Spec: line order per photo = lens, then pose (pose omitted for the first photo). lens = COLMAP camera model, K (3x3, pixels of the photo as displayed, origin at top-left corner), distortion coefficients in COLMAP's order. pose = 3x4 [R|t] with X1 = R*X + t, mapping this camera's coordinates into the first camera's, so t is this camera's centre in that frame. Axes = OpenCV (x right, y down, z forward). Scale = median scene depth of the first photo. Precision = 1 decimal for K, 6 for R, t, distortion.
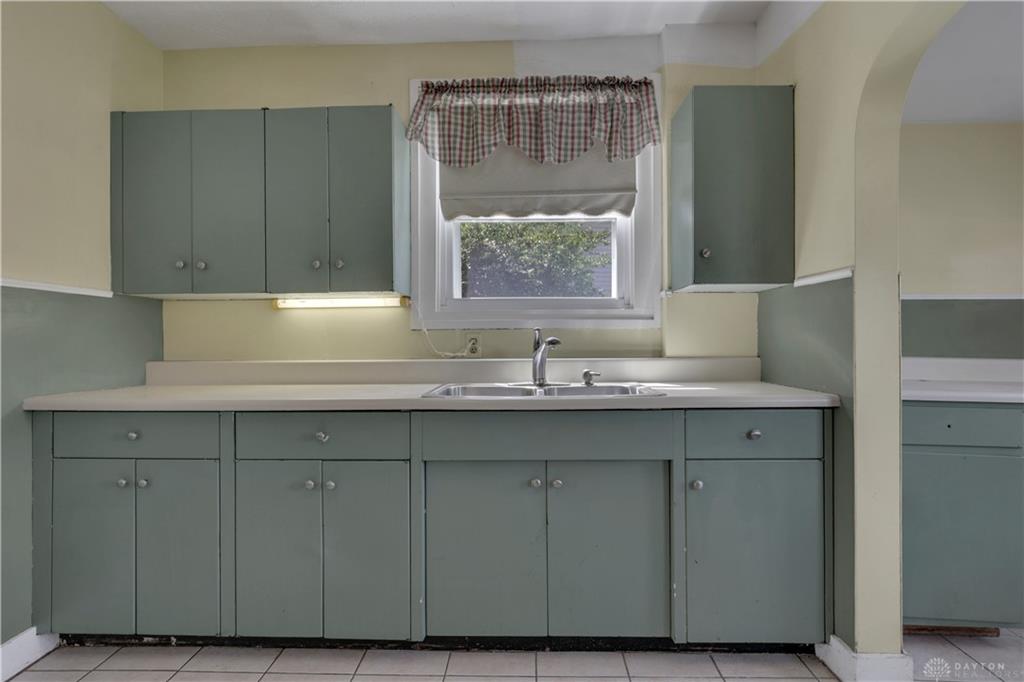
lens RADIAL K [[571.4, 0, 494.6], [0, 571.4, 343.3], [0, 0, 1]] dist [-0.002741, -0.000844]
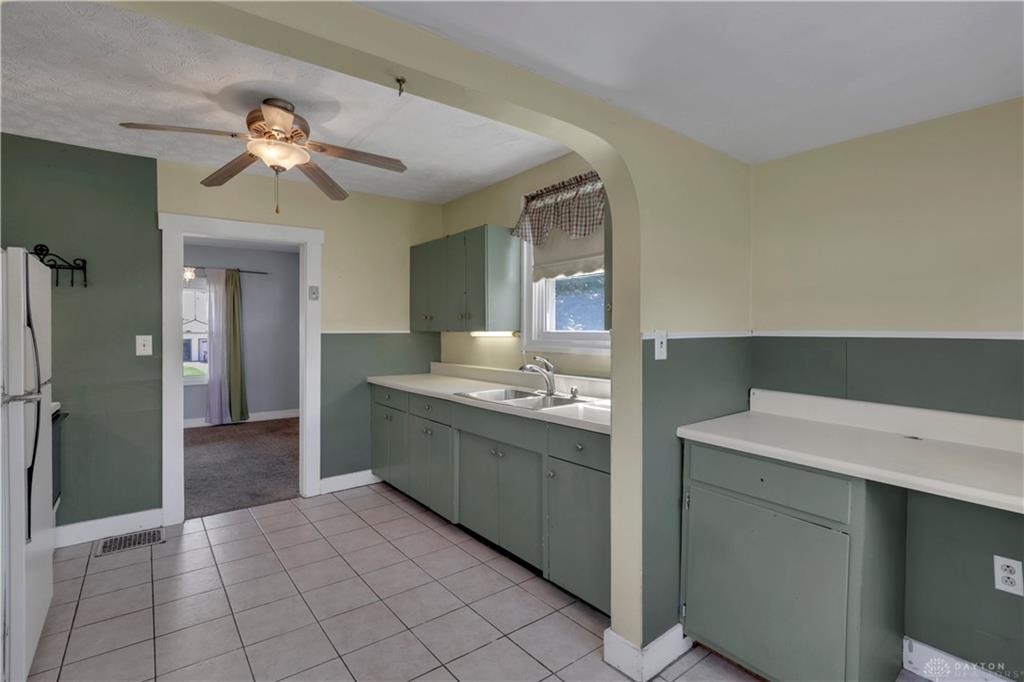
lens RADIAL K [[468.9, 0, 493.7], [0, 468.9, 345.0], [0, 0, 1]] dist [-0.031091, -0.000164]
pose [[0.638202, 0.025647, -0.769442, 0.851102], [-0.006450, 0.999588, 0.027968, -0.081292], [0.769842, -0.012887, 0.638104, 0.101891]]
